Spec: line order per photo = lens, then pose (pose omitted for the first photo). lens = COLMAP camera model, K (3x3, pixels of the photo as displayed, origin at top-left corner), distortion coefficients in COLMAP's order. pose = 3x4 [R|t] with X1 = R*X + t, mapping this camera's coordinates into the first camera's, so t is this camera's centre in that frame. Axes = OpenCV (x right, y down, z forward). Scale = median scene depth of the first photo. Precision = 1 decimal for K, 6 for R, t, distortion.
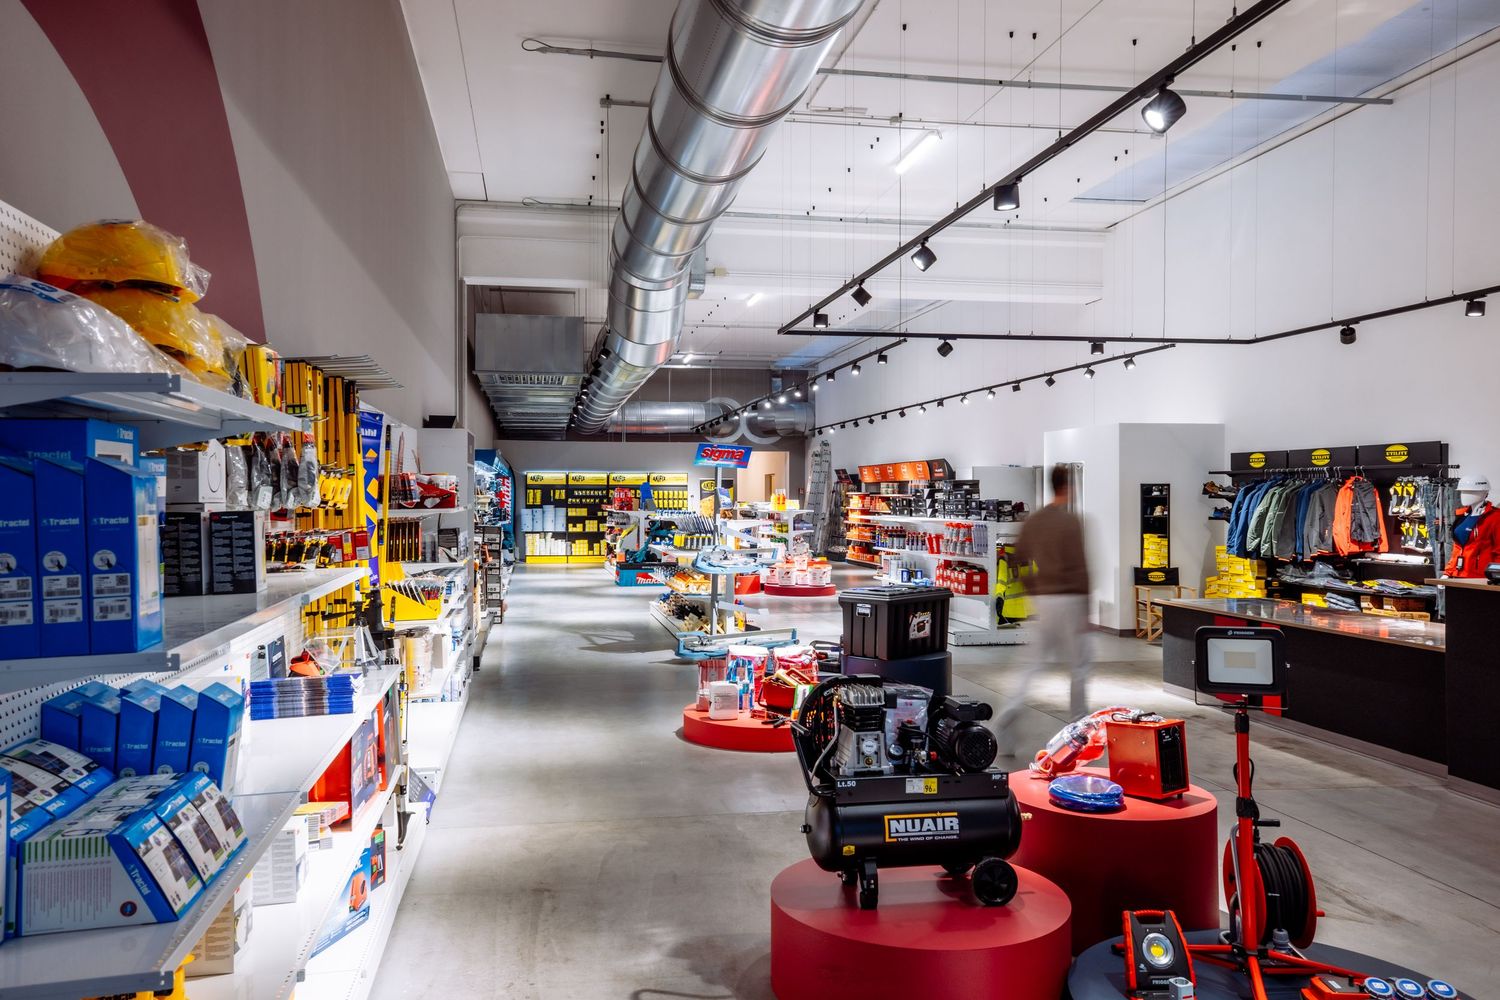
lens RADIAL K [[1200.0, 0, 751.3], [0, 1200.0, 501.8], [0, 0, 1]] dist [0.000689, 0.000016]
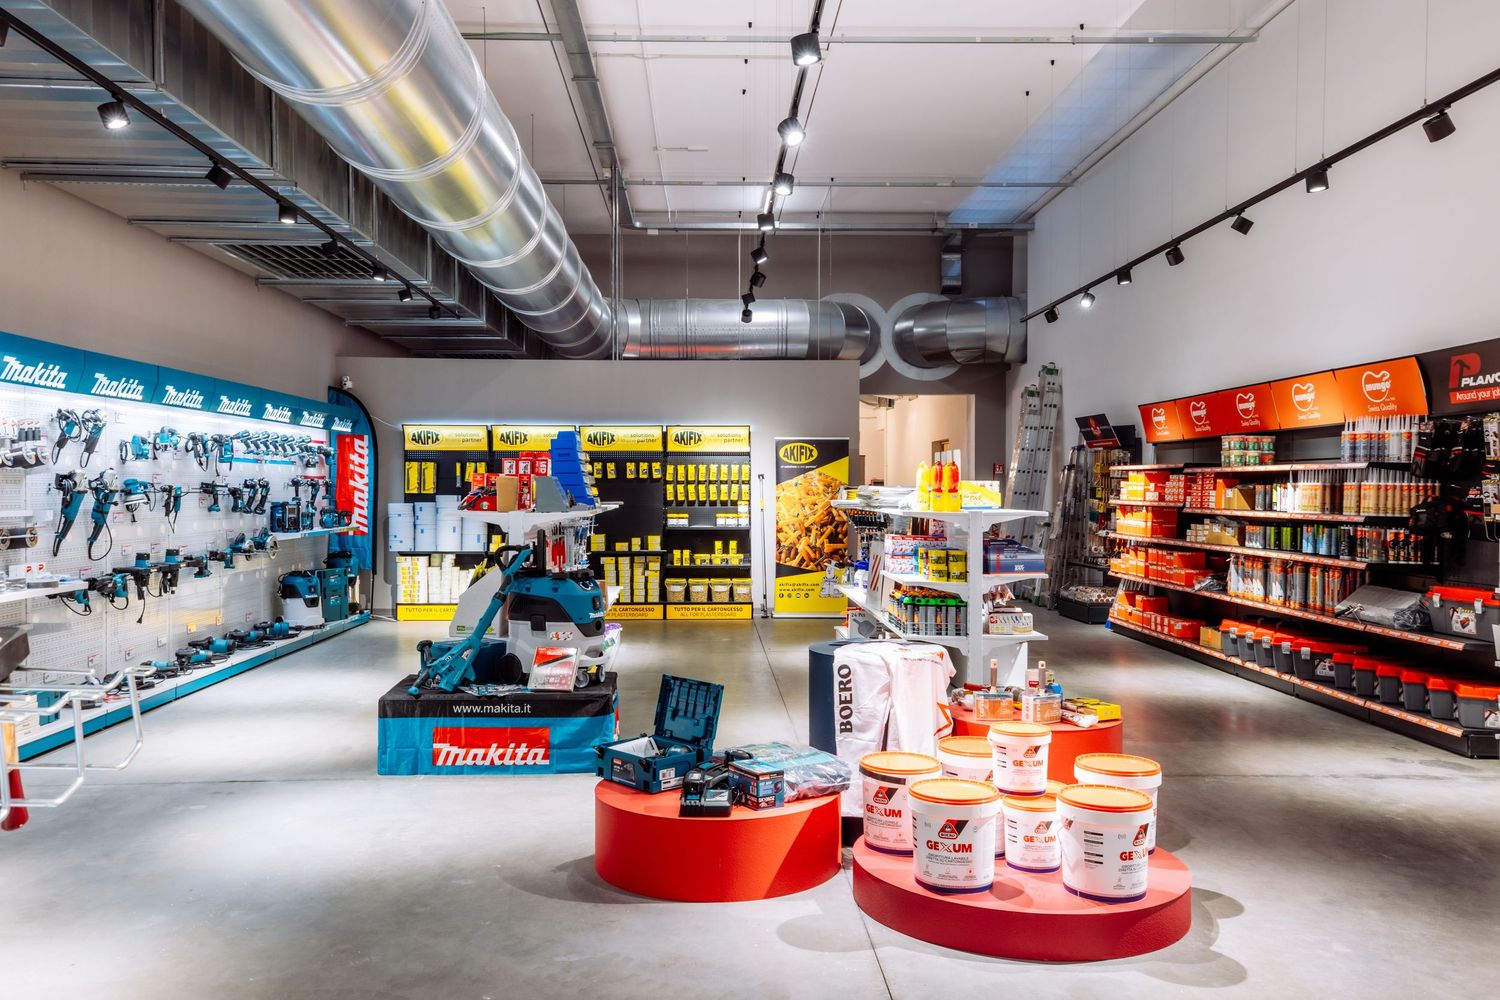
lens RADIAL K [[1263.6, 0, 740.9], [0, 1263.6, 494.1], [0, 0, 1]] dist [0.054643, 0.001424]
pose [[0.988223, 0.001144, -0.153016, 0.018305], [-0.000909, 0.999998, 0.001601, 0.001580], [0.153018, -0.001443, 0.988222, 0.529769]]
